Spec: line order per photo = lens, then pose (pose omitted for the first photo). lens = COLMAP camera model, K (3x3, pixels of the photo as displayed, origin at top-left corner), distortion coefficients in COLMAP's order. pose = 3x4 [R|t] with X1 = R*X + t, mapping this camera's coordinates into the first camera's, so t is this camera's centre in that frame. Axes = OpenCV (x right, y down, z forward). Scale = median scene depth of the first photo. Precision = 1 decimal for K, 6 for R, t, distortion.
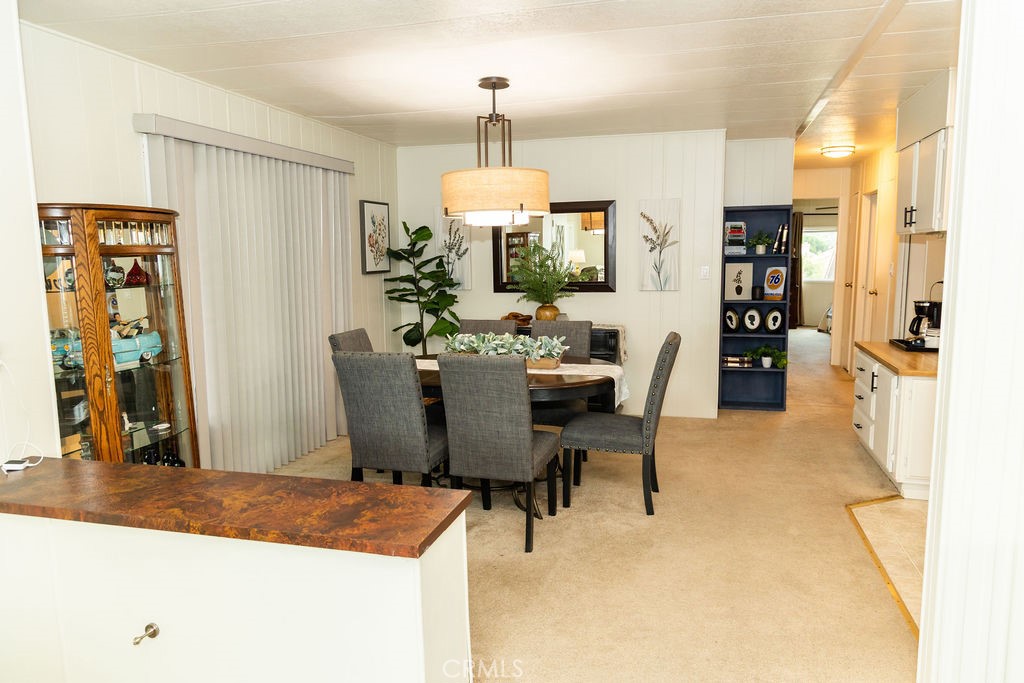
lens RADIAL K [[709.8, 0, 512.2], [0, 709.8, 336.7], [0, 0, 1]] dist [0.034587, -0.002984]
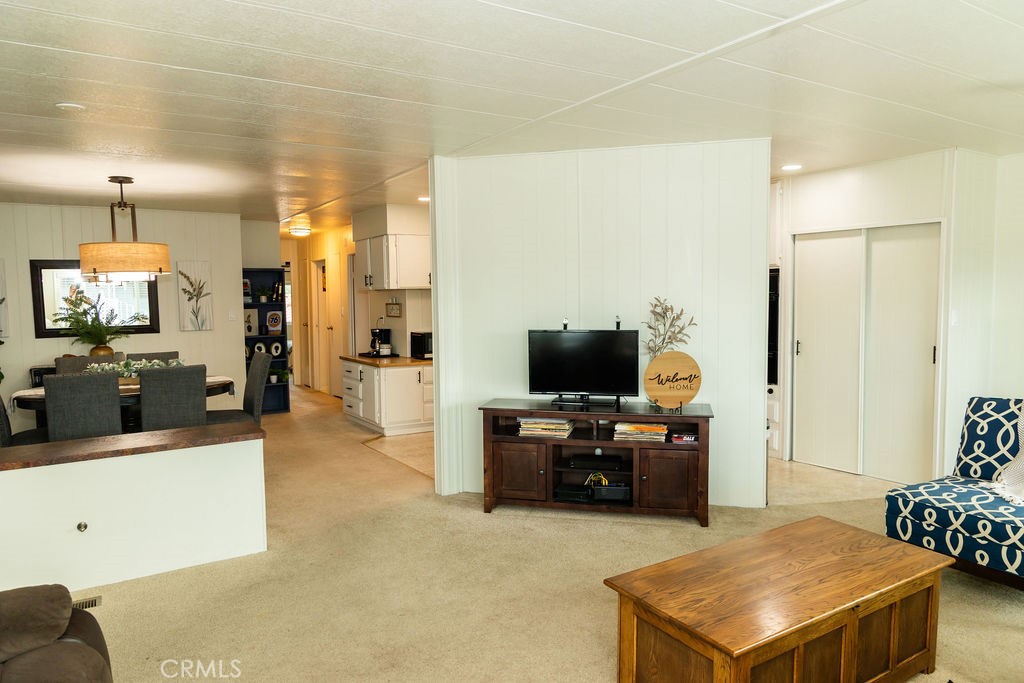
lens RADIAL K [[709.8, 0, 512.2], [0, 709.8, 336.7], [0, 0, 1]] dist [0.034587, -0.002984]
pose [[0.684614, -0.042752, 0.727651, -0.349677], [0.093532, 0.995178, -0.029531, 0.039420], [-0.722880, 0.088276, 0.685312, -0.315691]]
